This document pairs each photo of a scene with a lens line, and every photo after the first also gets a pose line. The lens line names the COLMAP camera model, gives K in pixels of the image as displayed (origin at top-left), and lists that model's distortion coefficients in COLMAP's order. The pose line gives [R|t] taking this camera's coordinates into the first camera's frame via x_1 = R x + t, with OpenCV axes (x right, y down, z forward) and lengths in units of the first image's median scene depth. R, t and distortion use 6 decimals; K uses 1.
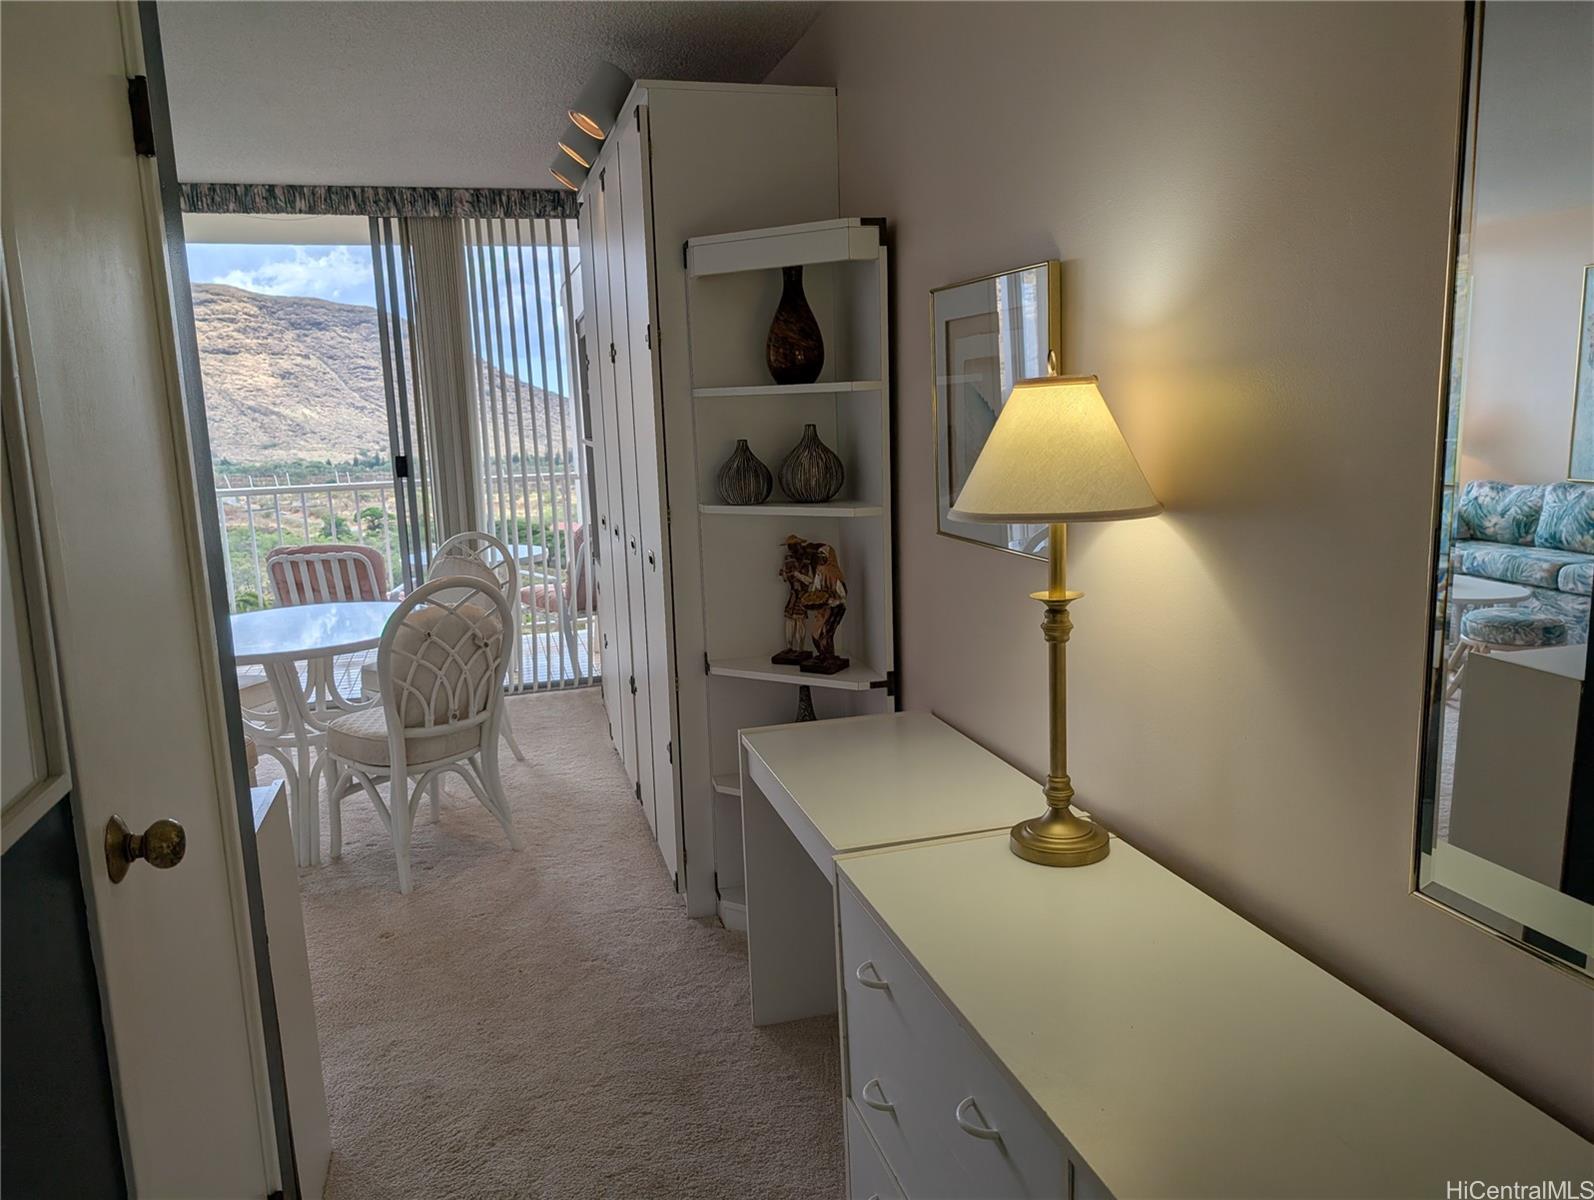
lens RADIAL K [[1137.3, 0, 794.9], [0, 1137.3, 598.7], [0, 0, 1]] dist [0.009092, -0.000249]
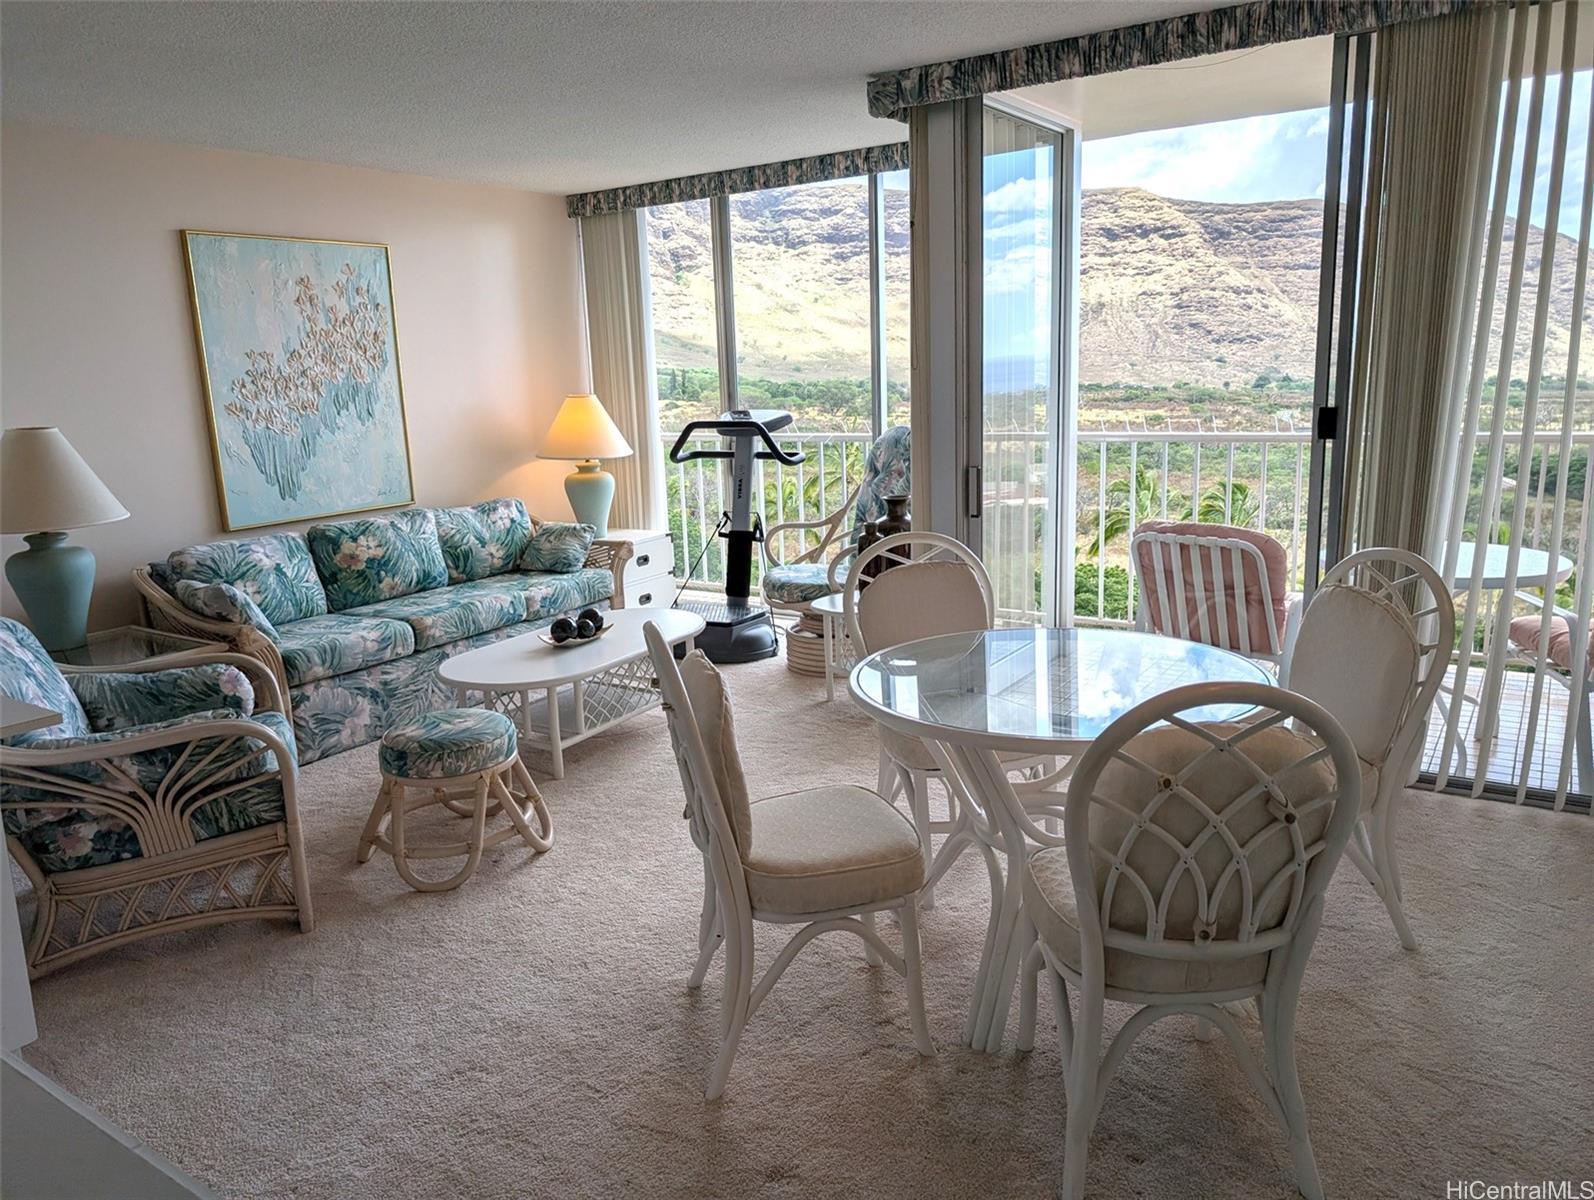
lens RADIAL K [[1137.3, 0, 792.5], [0, 1137.3, 591.8], [0, 0, 1]] dist [0.009092, -0.000249]
pose [[0.647041, 0.161081, -0.745245, -0.038521], [-0.112173, 0.986904, 0.115923, -0.067243], [0.754158, 0.008589, 0.656636, 0.362346]]
